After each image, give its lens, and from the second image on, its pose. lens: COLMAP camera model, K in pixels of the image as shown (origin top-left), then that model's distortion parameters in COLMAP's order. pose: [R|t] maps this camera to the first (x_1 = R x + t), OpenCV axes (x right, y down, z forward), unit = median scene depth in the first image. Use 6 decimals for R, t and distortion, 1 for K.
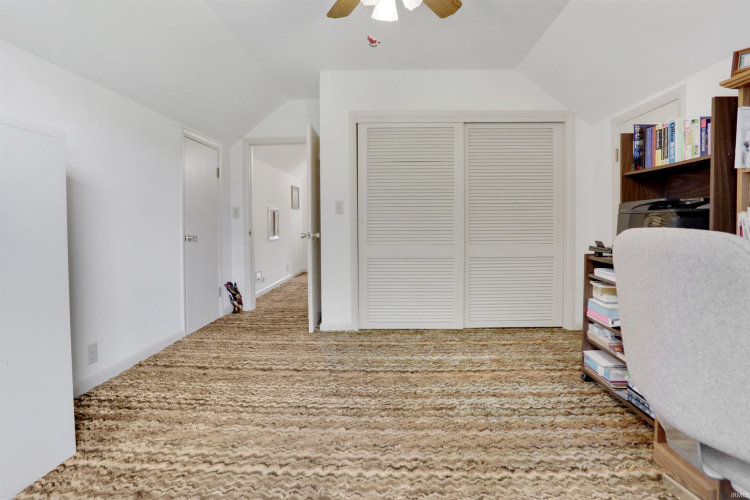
lens RADIAL K [[370.7, 0, 379.0], [0, 370.7, 246.1], [0, 0, 1]] dist [0.000585, 0.001641]
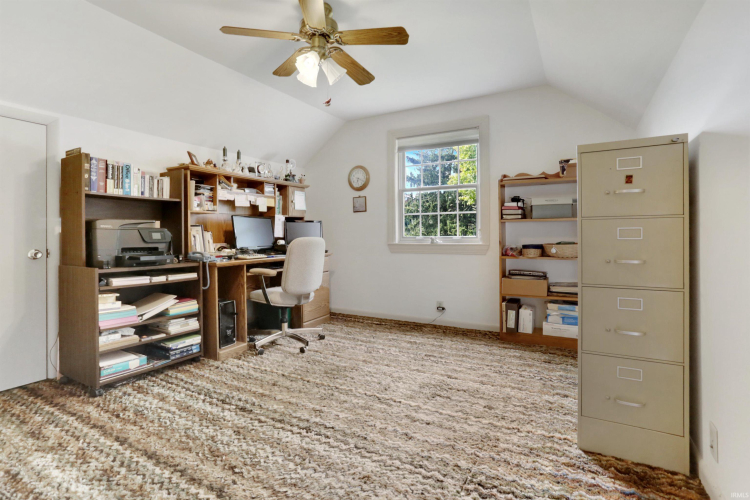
lens RADIAL K [[370.7, 0, 379.0], [0, 370.7, 246.1], [0, 0, 1]] dist [0.000585, 0.001641]
pose [[-0.883364, 0.000478, 0.468687, -0.661507], [0.044602, 0.995547, 0.083048, -0.097901], [-0.466560, 0.094266, -0.879452, 1.720254]]
